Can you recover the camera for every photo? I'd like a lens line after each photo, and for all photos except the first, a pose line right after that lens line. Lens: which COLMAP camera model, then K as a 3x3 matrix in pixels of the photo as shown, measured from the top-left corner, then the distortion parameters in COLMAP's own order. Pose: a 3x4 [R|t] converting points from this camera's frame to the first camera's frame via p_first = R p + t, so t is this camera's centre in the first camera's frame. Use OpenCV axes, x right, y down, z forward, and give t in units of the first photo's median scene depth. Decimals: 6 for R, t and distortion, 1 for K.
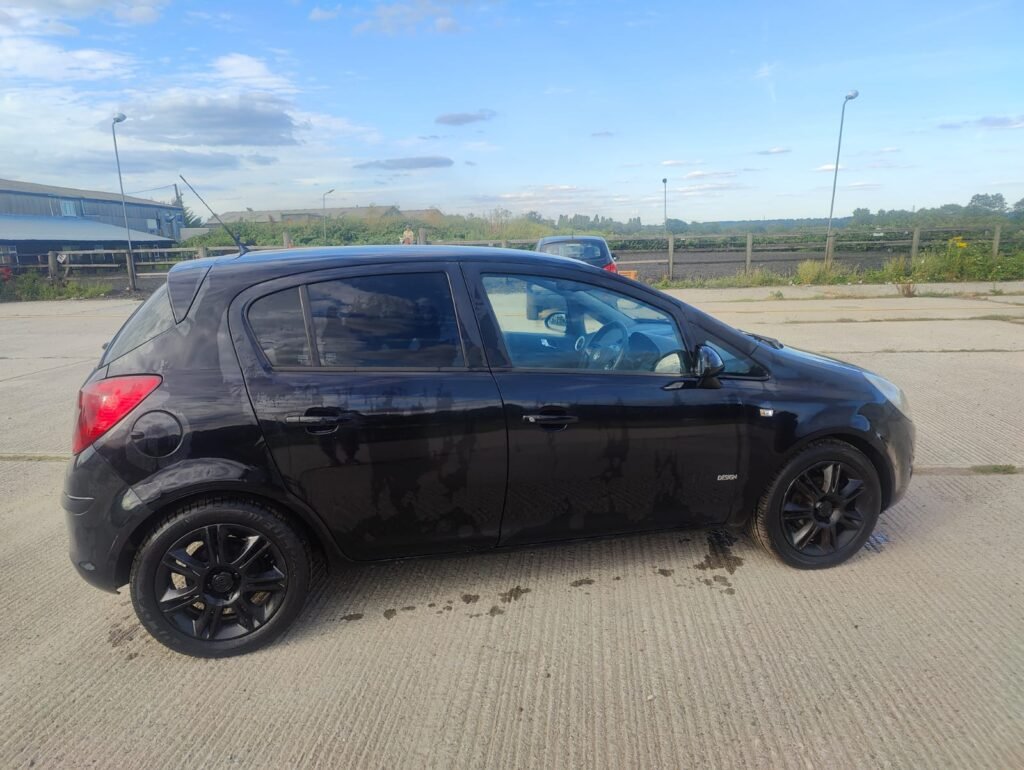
lens RADIAL K [[709.3, 0, 503.2], [0, 709.3, 387.9], [0, 0, 1]] dist [0.046097, -0.046488]
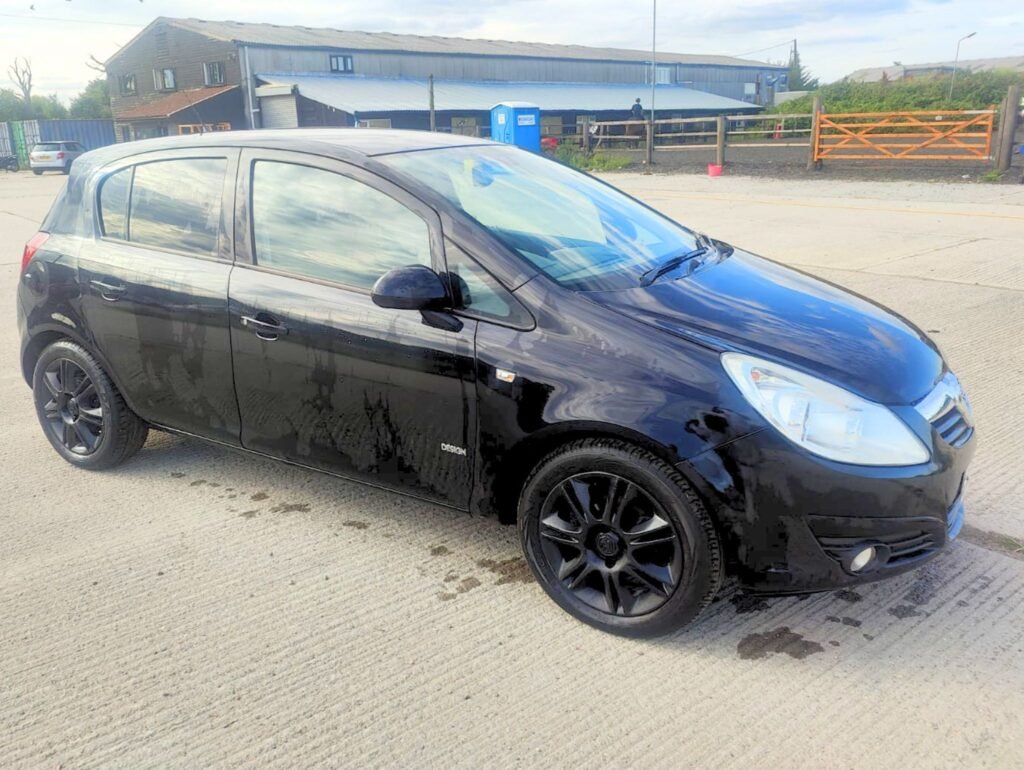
lens RADIAL K [[820.0, 0, 467.1], [0, 820.0, 349.5], [0, 0, 1]] dist [0.051024, -0.053784]
pose [[0.692780, 0.192630, -0.694946, 0.795382], [-0.133985, 0.981268, 0.138427, -0.085686], [0.708593, -0.002786, 0.705612, 0.359656]]
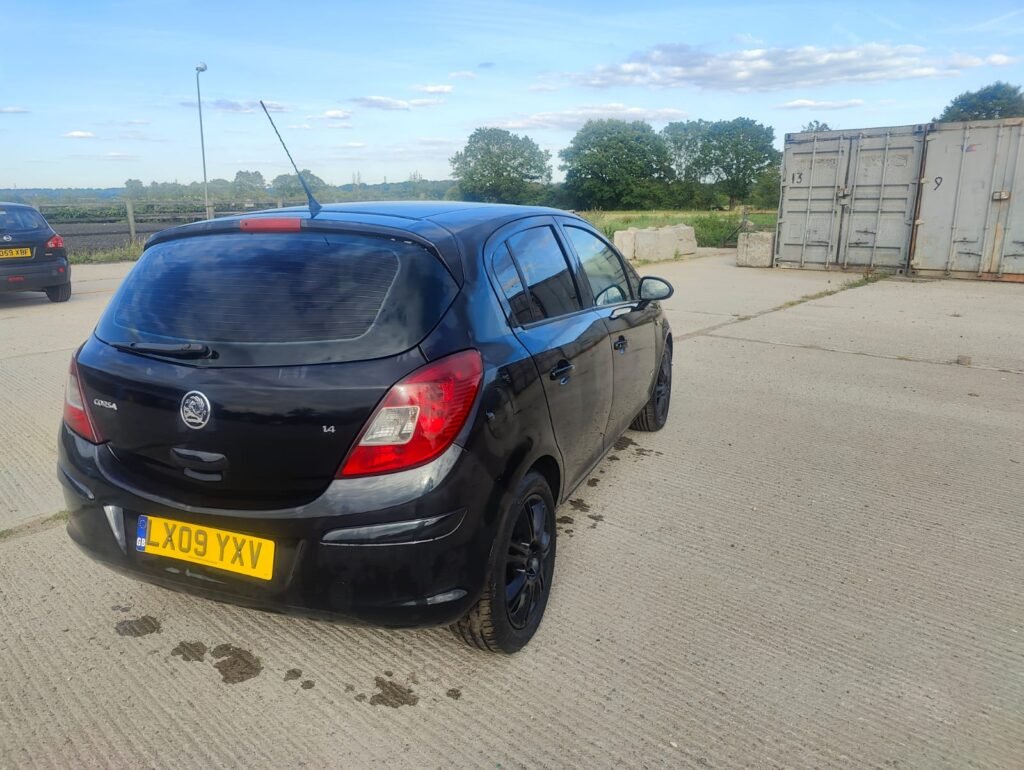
lens RADIAL K [[709.3, 0, 503.4], [0, 709.3, 382.4], [0, 0, 1]] dist [0.046097, -0.046488]
pose [[0.602847, -0.186969, 0.775640, -0.826880], [0.163745, 0.980454, 0.109073, -0.048189], [-0.780873, 0.061253, 0.621679, 0.325829]]
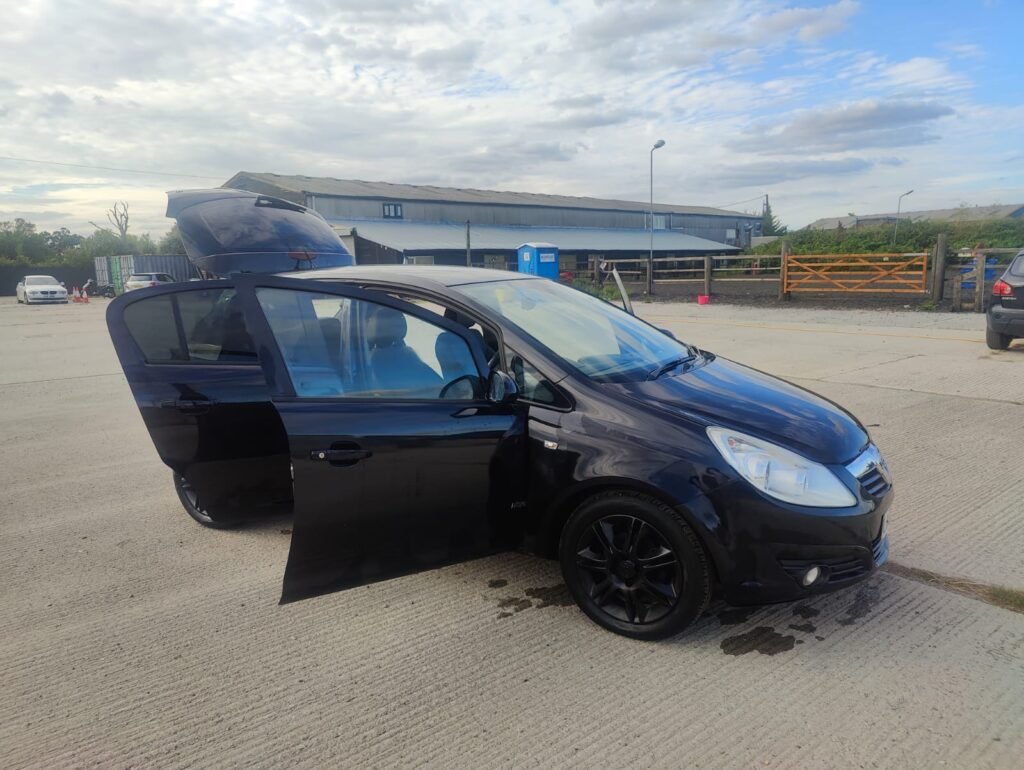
lens RADIAL K [[709.3, 0, 513.2], [0, 709.3, 386.9], [0, 0, 1]] dist [0.046097, -0.046488]
pose [[0.710575, 0.130445, -0.691424, 0.870647], [-0.137693, 0.989445, 0.045163, -0.068669], [0.690018, 0.063112, 0.721036, 0.241787]]
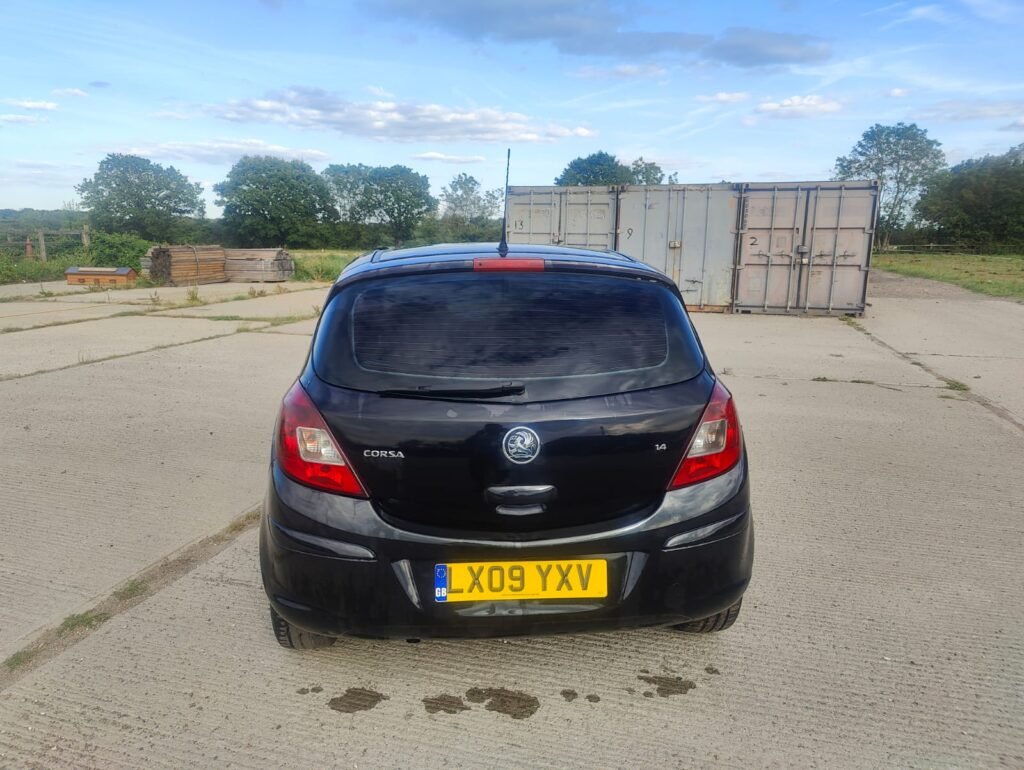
lens RADIAL K [[709.3, 0, 502.1], [0, 709.3, 387.4], [0, 0, 1]] dist [0.046097, -0.046488]
pose [[0.179286, -0.180354, 0.967124, -1.111479], [0.187187, 0.971348, 0.146441, -0.145253], [-0.965825, 0.154778, 0.207909, 0.792069]]
